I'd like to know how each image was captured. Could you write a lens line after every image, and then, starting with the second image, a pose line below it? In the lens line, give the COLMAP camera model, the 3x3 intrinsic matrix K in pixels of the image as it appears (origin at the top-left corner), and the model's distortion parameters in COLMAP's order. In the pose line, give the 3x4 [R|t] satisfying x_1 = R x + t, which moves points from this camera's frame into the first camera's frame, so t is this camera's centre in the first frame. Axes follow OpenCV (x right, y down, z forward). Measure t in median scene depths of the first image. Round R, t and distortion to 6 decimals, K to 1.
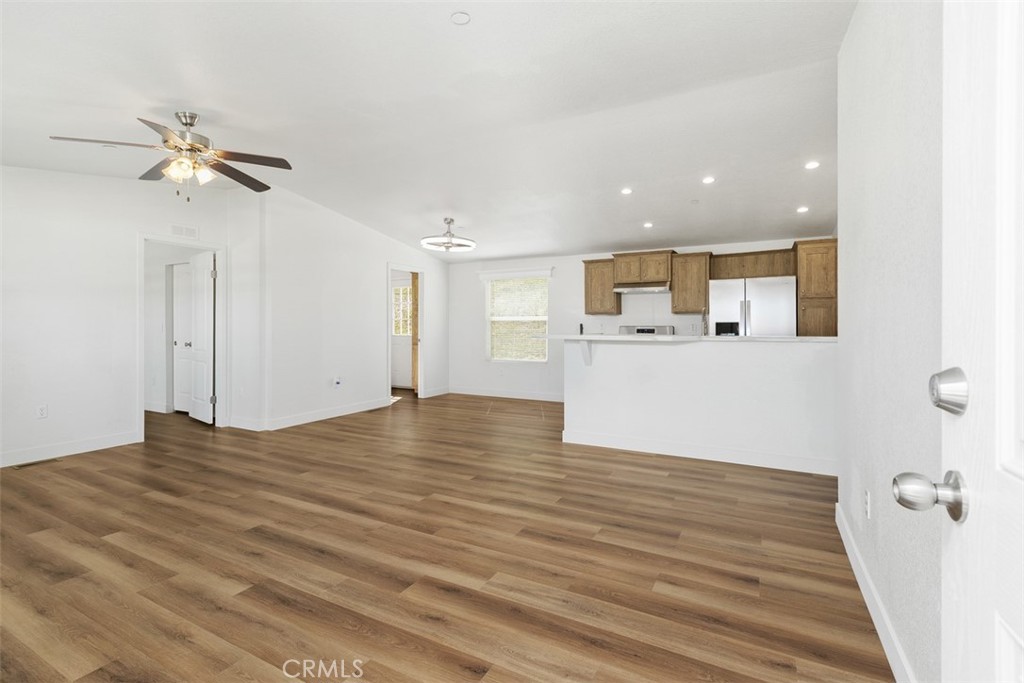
lens RADIAL K [[469.0, 0, 506.0], [0, 469.0, 331.7], [0, 0, 1]] dist [0.001389, -0.001550]
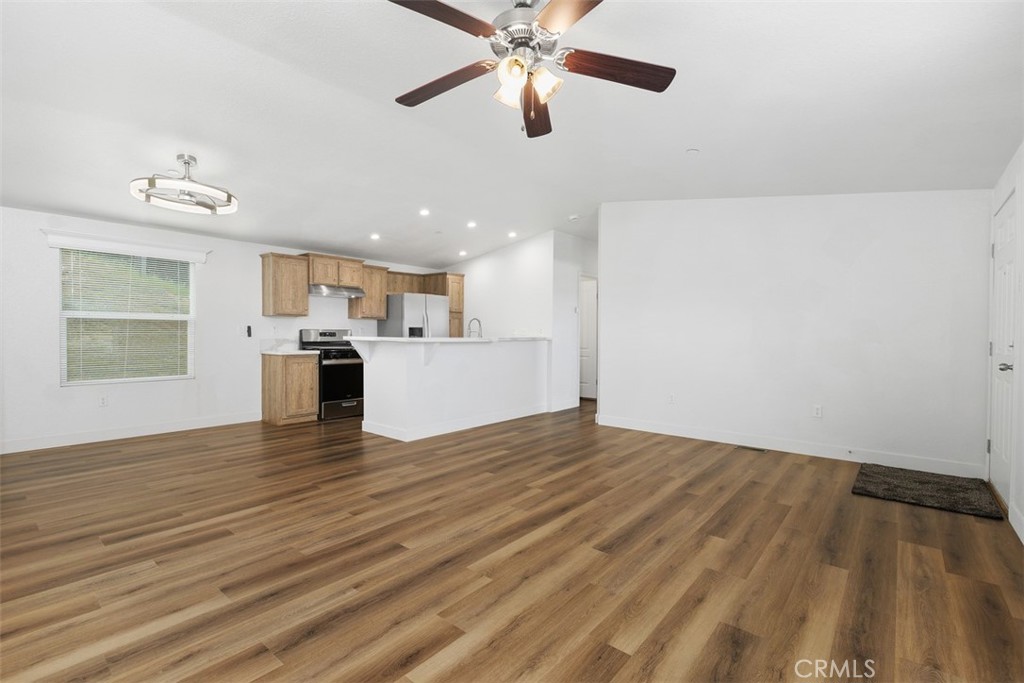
lens RADIAL K [[469.0, 0, 511.1], [0, 469.0, 340.5], [0, 0, 1]] dist [0.001389, -0.001550]
pose [[0.198484, -0.015421, 0.979983, -1.381380], [0.004095, 0.999881, 0.014905, -0.003773], [-0.980095, 0.001054, 0.198524, 0.937071]]
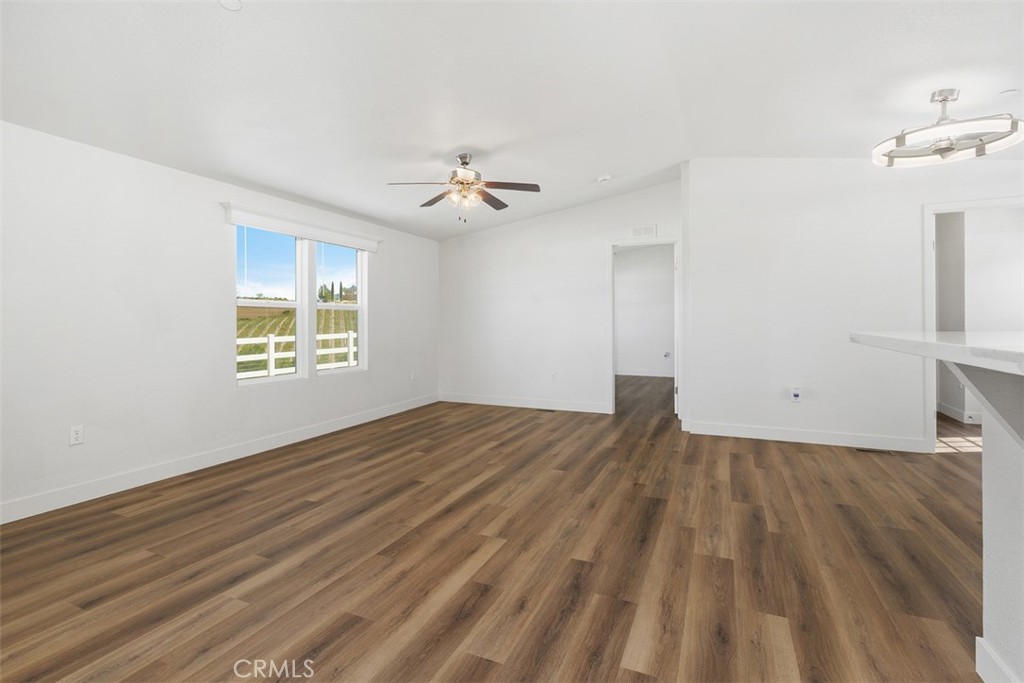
lens RADIAL K [[469.0, 0, 516.8], [0, 469.0, 324.4], [0, 0, 1]] dist [0.001389, -0.001550]
pose [[0.090339, 0.004751, -0.995900, 0.671221], [-0.006098, 0.999973, 0.004218, -0.000267], [0.995892, 0.005692, 0.090366, 1.081446]]
